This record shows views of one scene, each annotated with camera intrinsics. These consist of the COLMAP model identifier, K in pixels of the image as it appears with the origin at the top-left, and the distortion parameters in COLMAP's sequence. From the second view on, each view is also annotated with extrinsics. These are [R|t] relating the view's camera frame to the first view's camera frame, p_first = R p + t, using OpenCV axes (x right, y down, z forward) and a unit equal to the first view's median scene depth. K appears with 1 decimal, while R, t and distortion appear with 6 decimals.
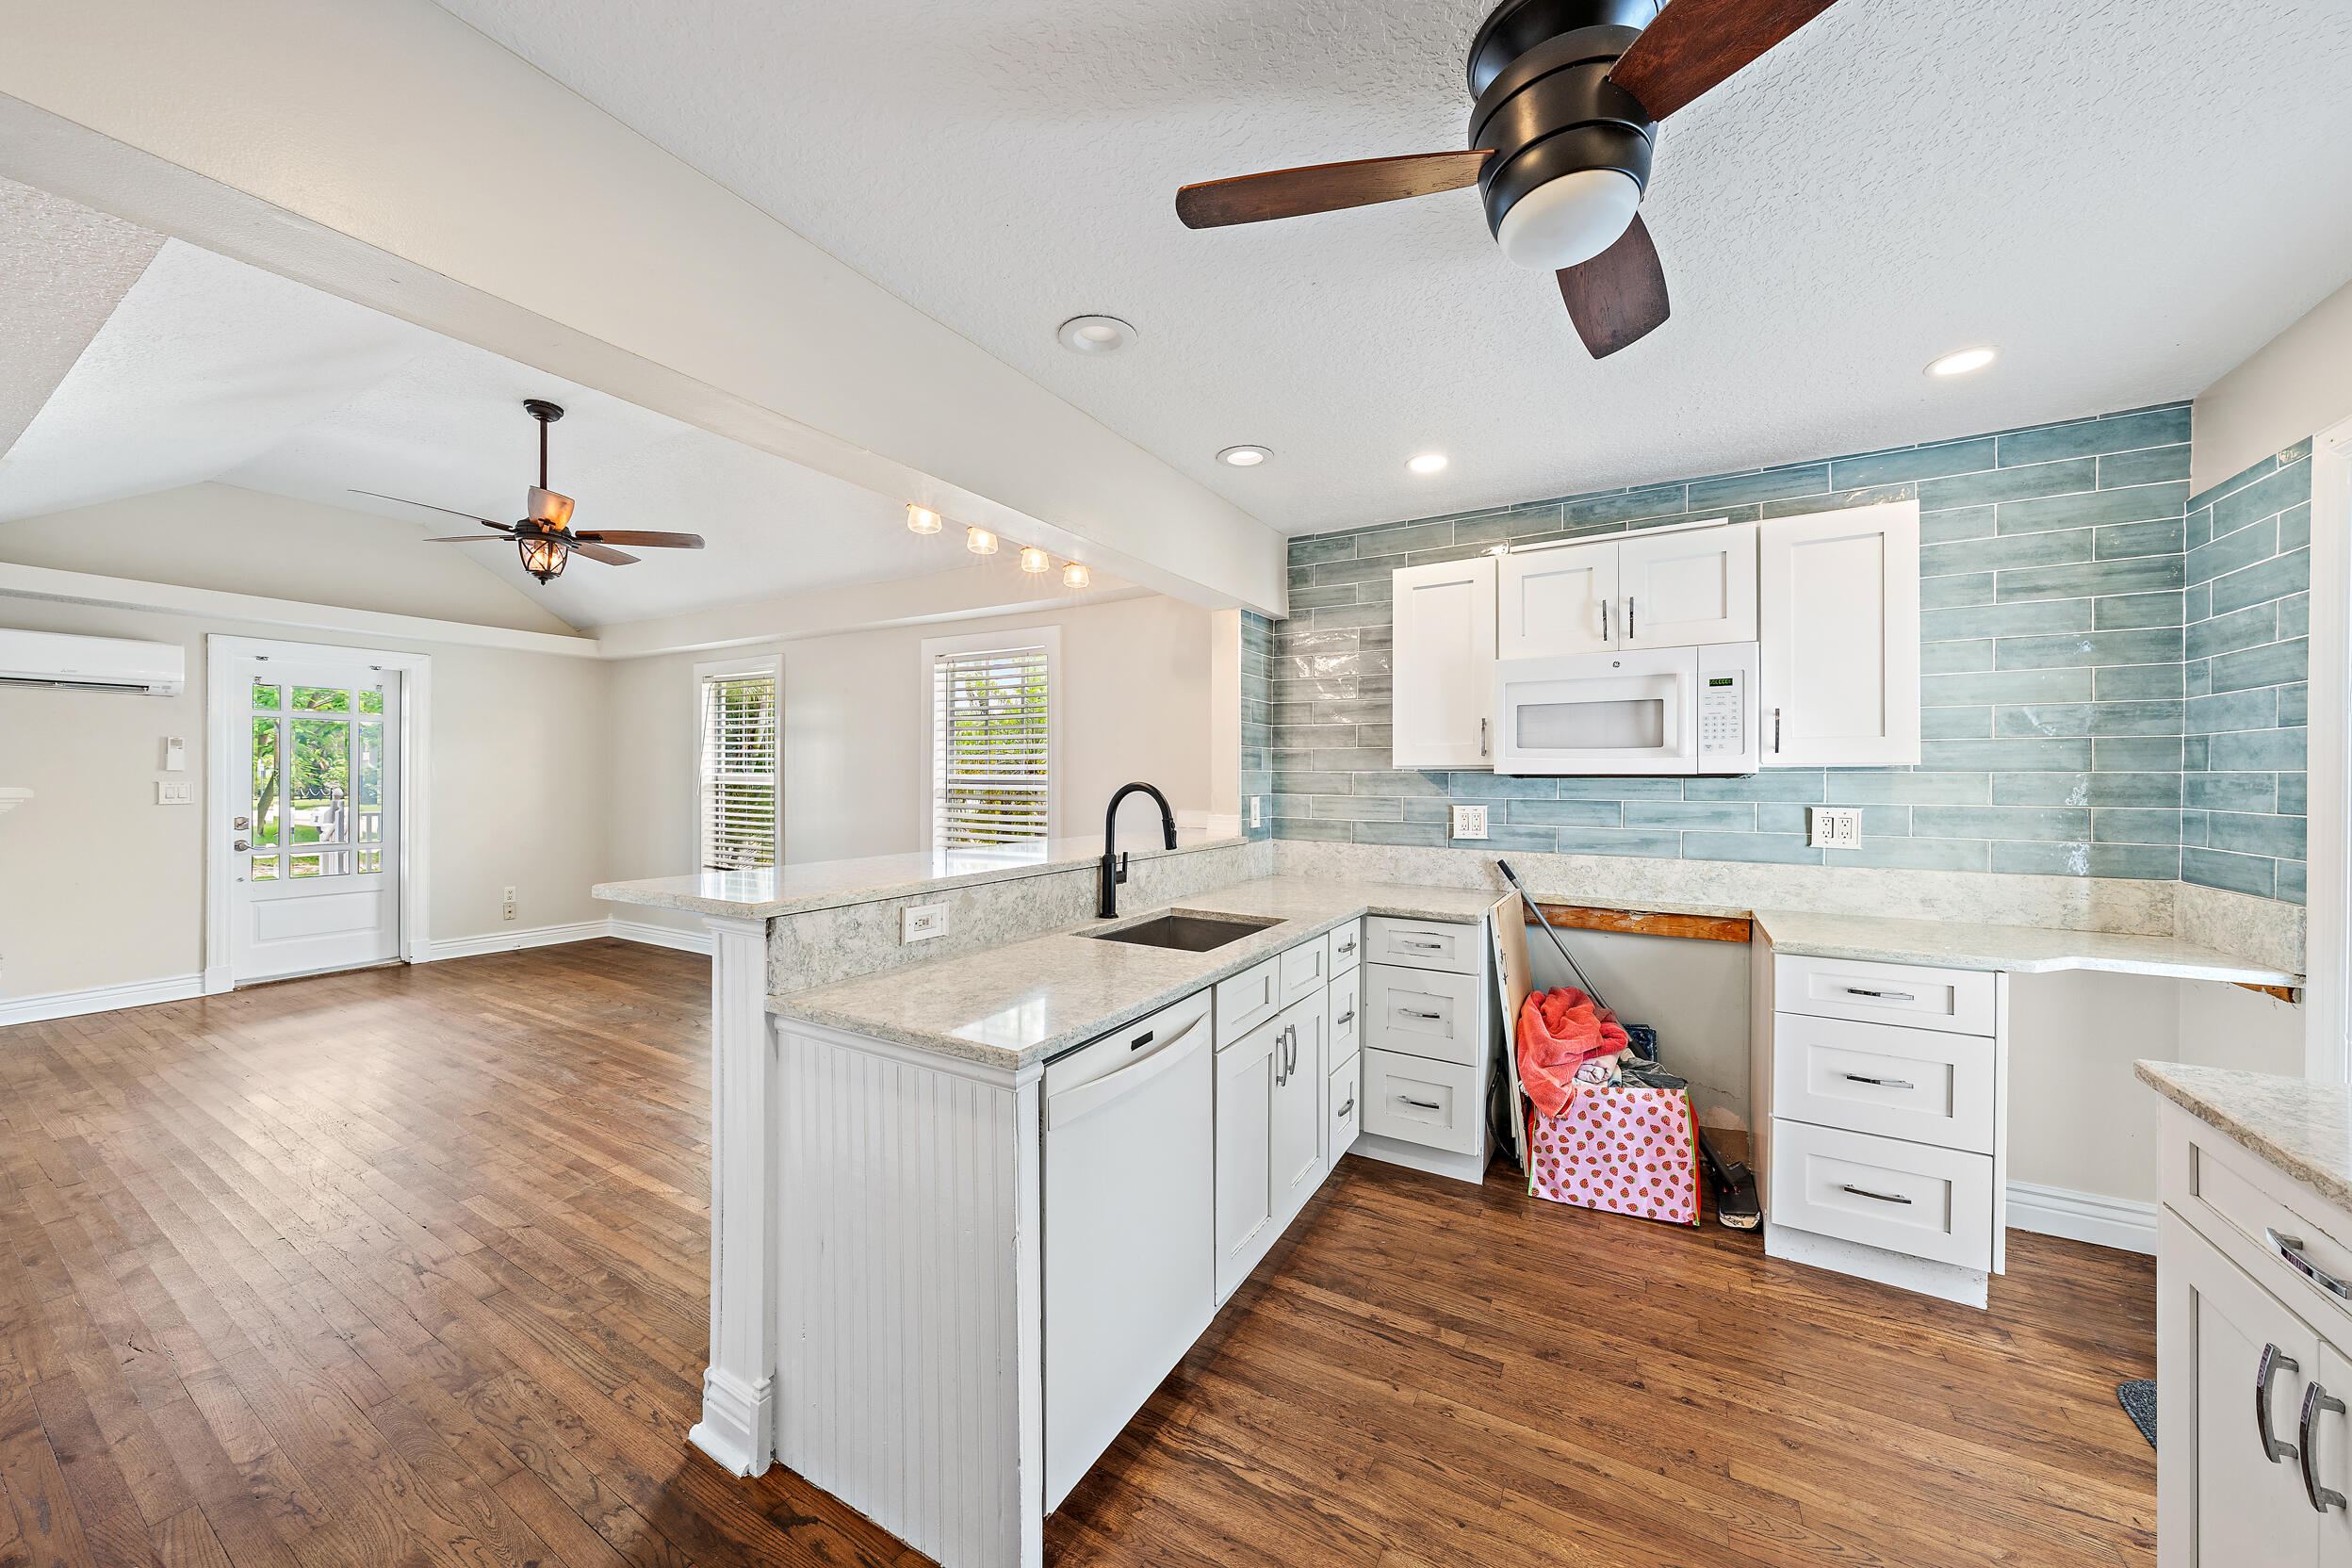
lens RADIAL K [[817.7, 0, 1176.4], [0, 817.7, 780.7], [0, 0, 1]] dist [-0.001245, -0.000003]
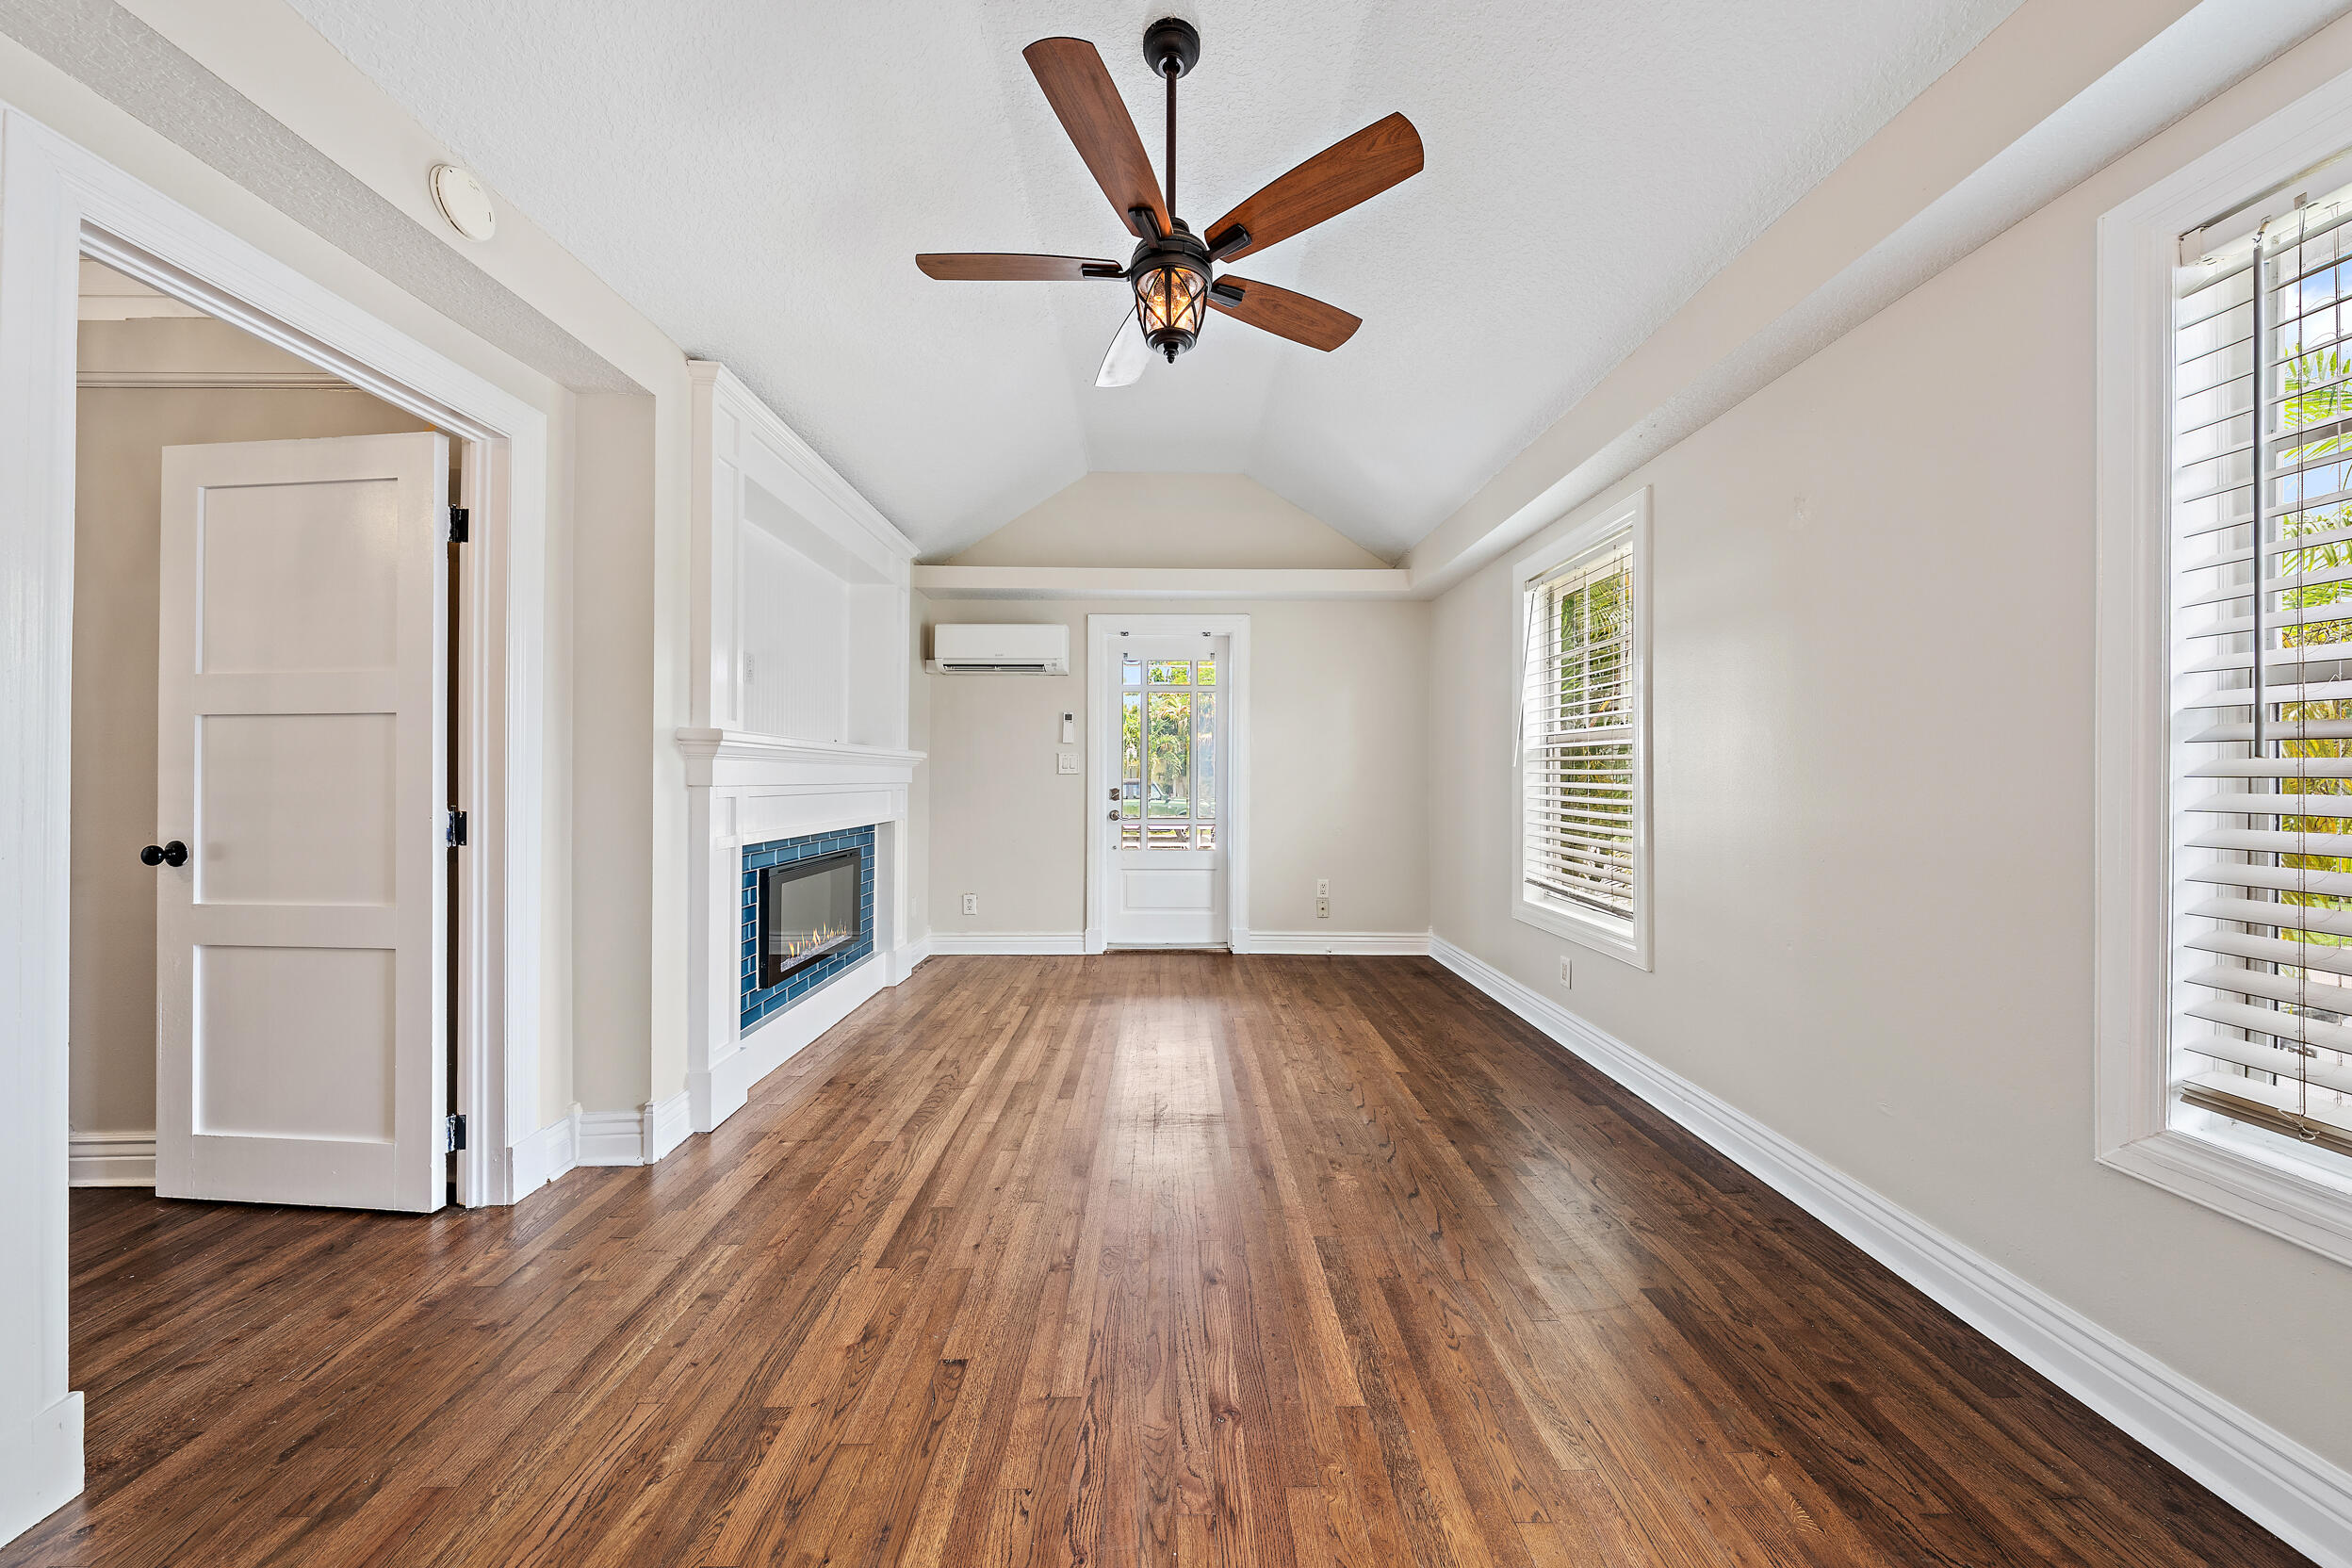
lens RADIAL K [[804.9, 0, 1165.1], [0, 804.9, 775.5], [0, 0, 1]] dist [-0.006107, -0.000216]
pose [[0.511470, -0.003672, -0.859293, -0.207432], [-0.003763, 0.999972, -0.006513, 0.031958], [0.859293, 0.006565, 0.511442, 0.484584]]
